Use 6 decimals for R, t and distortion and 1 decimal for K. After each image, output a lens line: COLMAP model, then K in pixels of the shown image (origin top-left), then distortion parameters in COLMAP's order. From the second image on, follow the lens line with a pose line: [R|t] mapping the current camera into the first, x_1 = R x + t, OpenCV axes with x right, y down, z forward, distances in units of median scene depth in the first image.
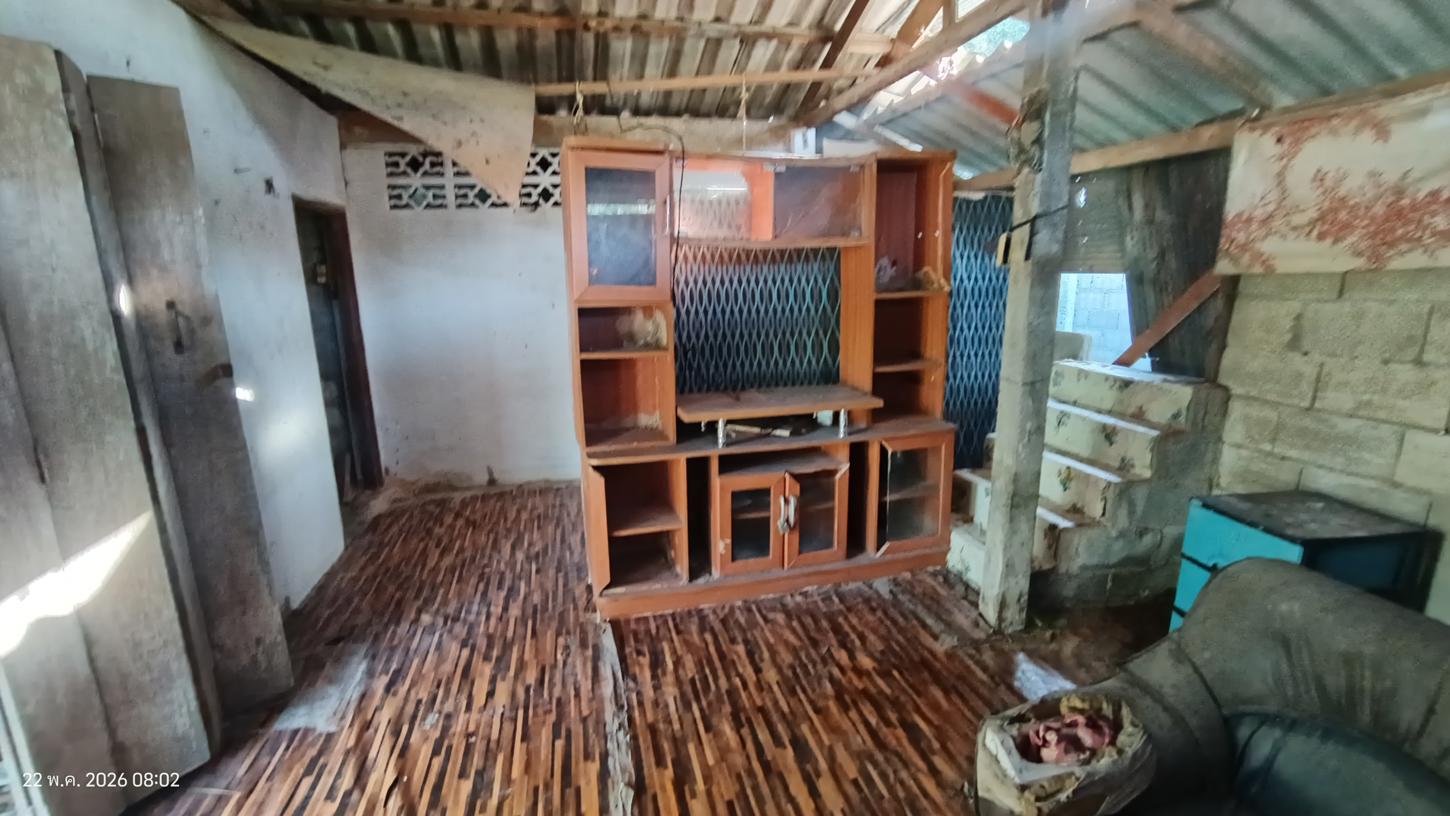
lens RADIAL K [[691.4, 0, 725.0], [0, 691.4, 408.0], [0, 0, 1]] dist [-0.000247, -0.000428]
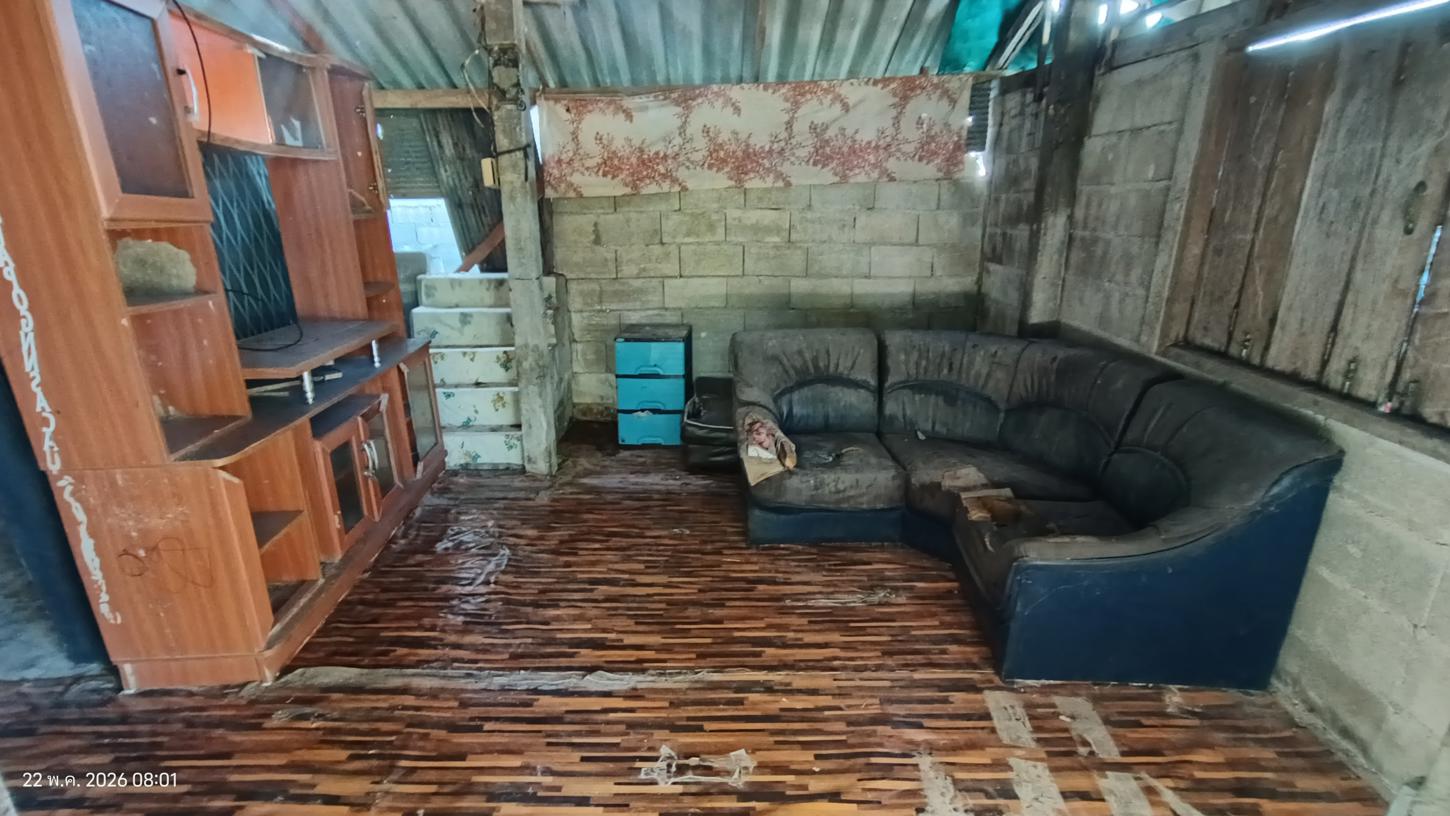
lens RADIAL K [[685.9, 0, 725.0], [0, 685.9, 408.0], [0, 0, 1]] dist [-0.001242, 0.000186]
pose [[0.177134, -0.265930, 0.947578, -0.825234], [0.204837, 0.951681, 0.228790, -0.027353], [-0.962634, 0.153573, 0.223047, 0.429260]]
